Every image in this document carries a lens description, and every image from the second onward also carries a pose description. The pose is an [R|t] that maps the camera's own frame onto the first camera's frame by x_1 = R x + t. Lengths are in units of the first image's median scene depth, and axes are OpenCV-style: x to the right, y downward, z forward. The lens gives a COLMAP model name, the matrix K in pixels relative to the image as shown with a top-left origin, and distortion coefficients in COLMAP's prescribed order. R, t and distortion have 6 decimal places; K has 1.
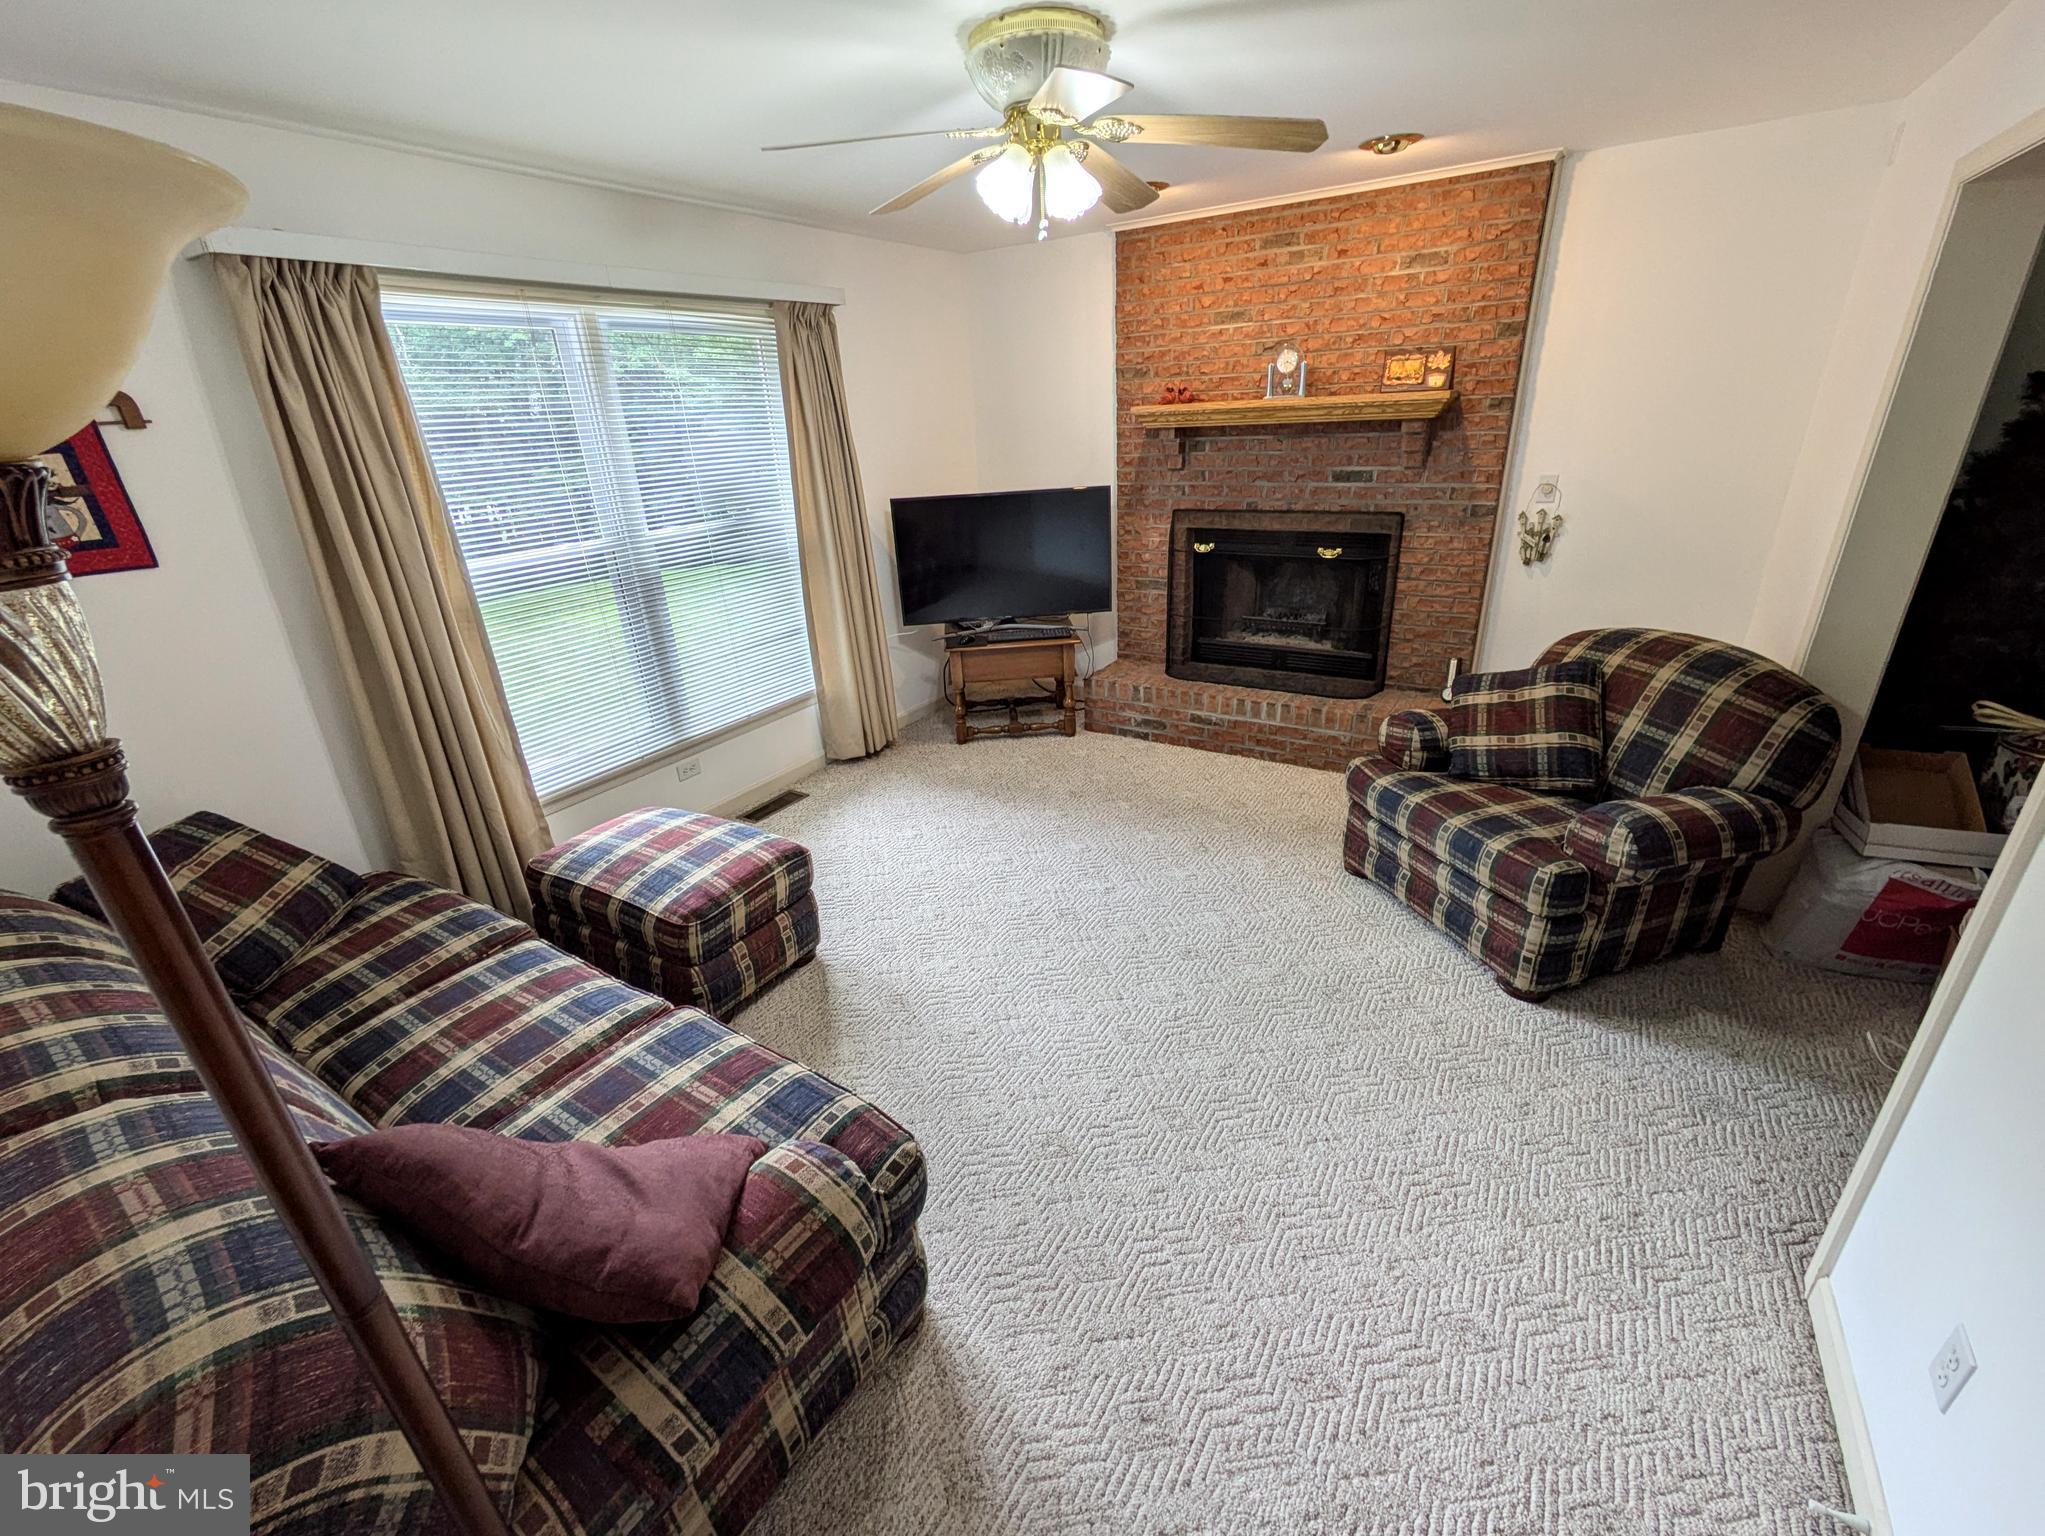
lens RADIAL K [[821.4, 0, 1025.9], [0, 821.4, 734.6], [0, 0, 1]] dist [-0.001162, 0.001788]
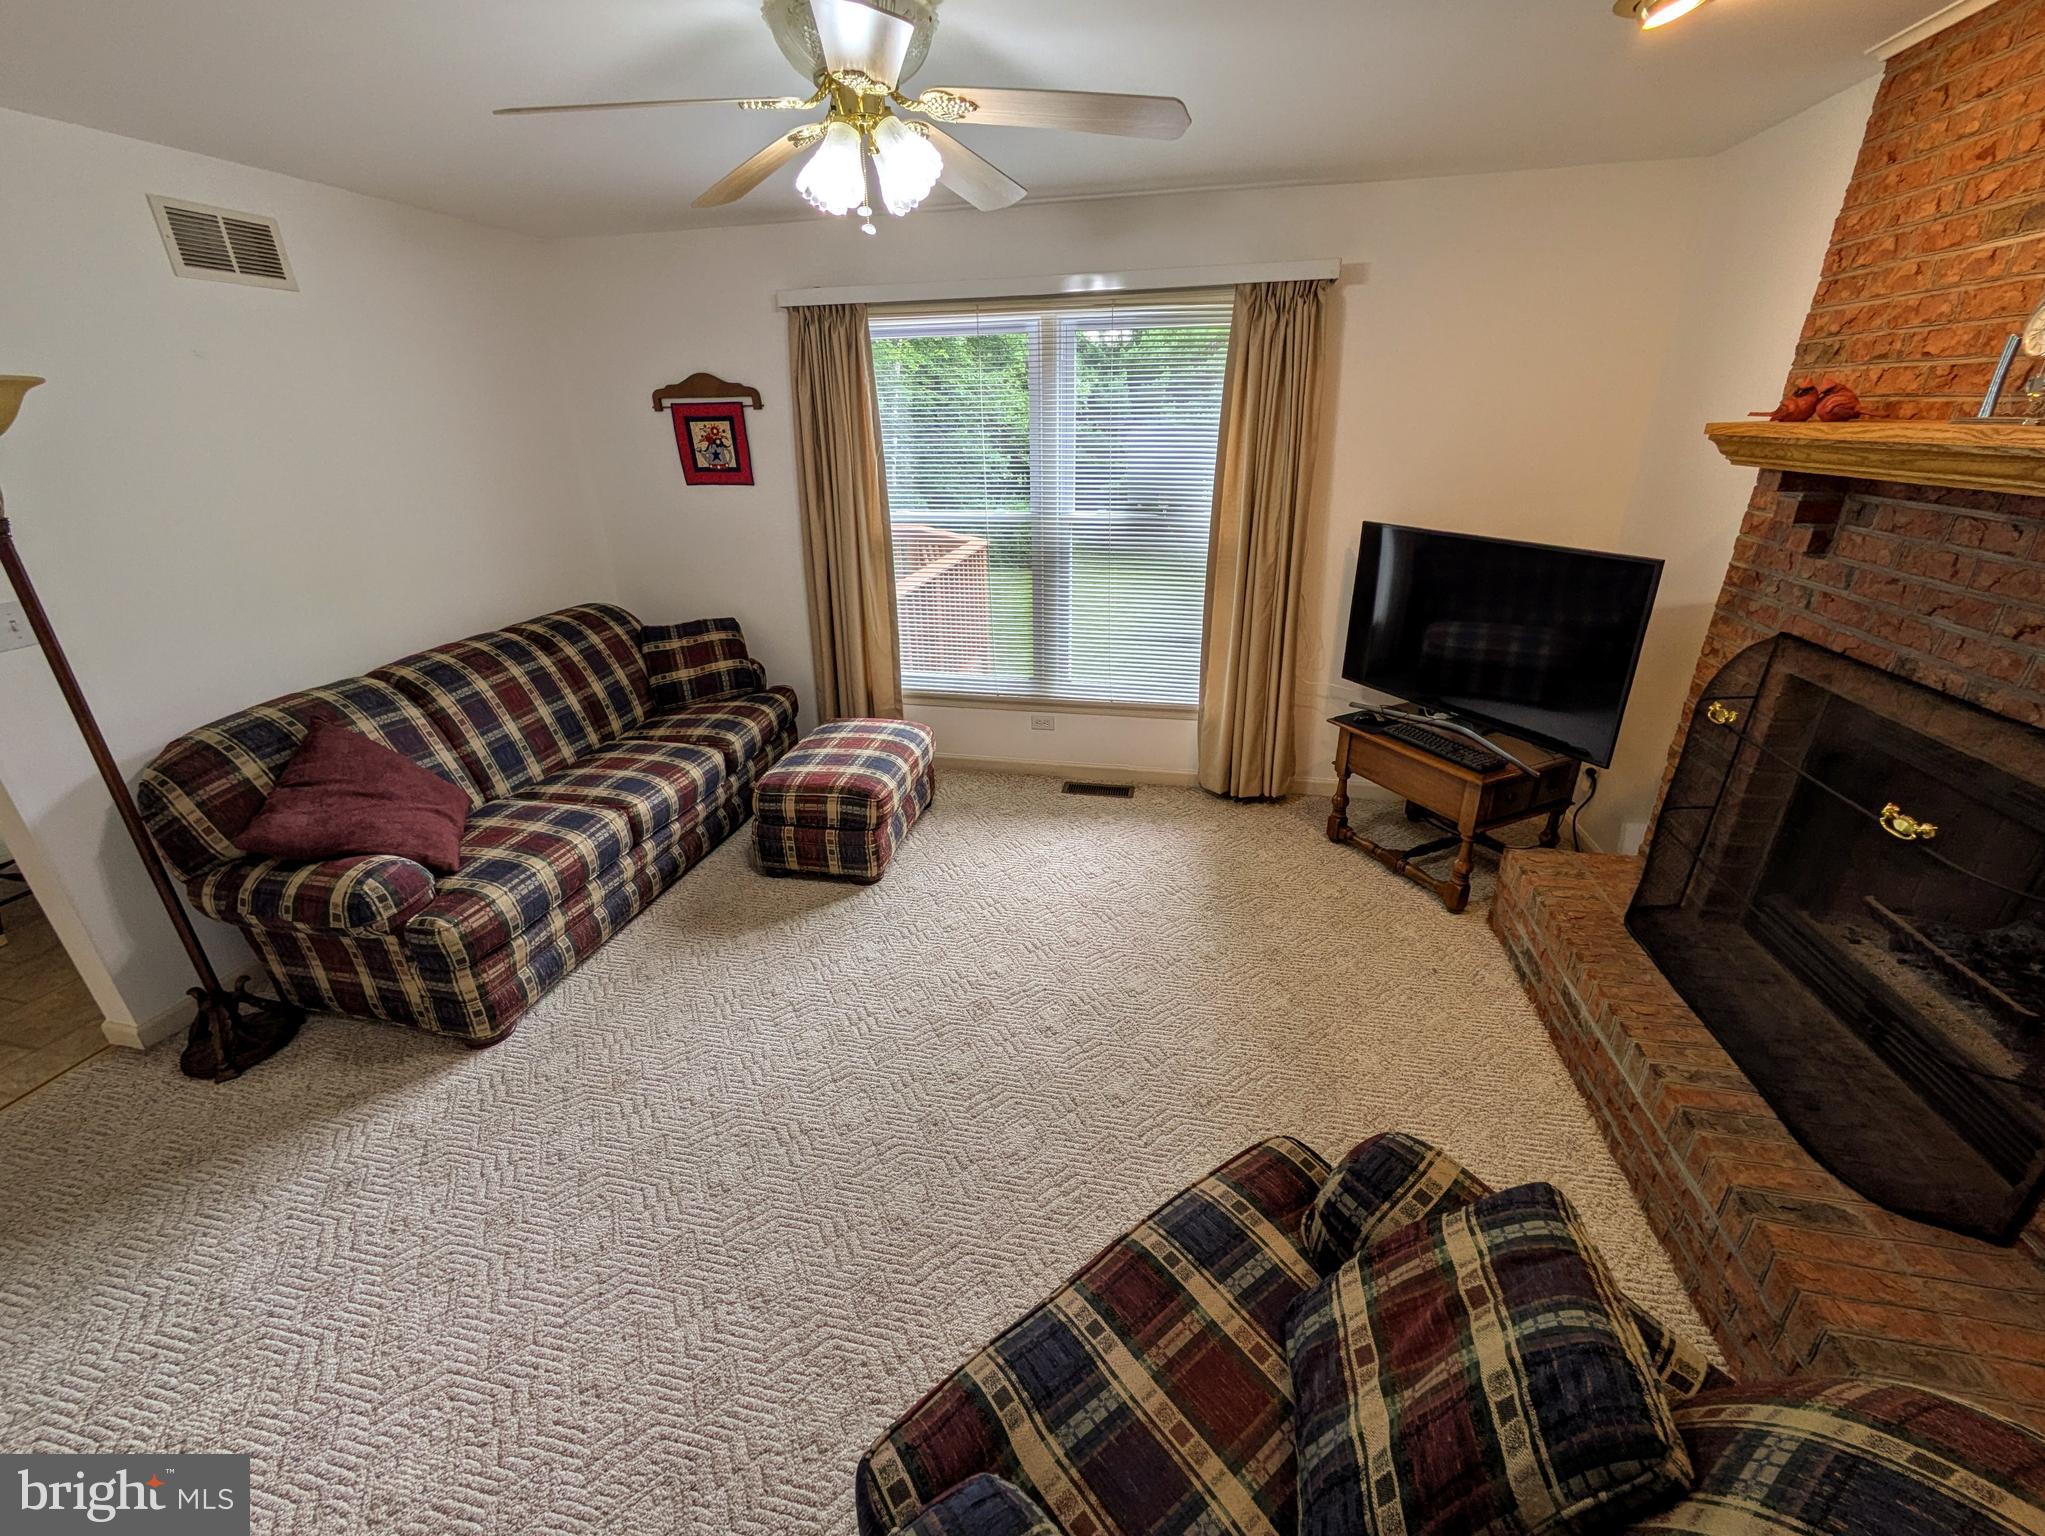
lens RADIAL K [[821.4, 0, 1027.5], [0, 821.4, 744.2], [0, 0, 1]] dist [-0.001162, 0.001788]
pose [[0.367077, 0.387957, -0.845425, 0.578103], [-0.347351, 0.900297, 0.262320, -0.231322], [0.862903, 0.197368, 0.465236, 0.483405]]
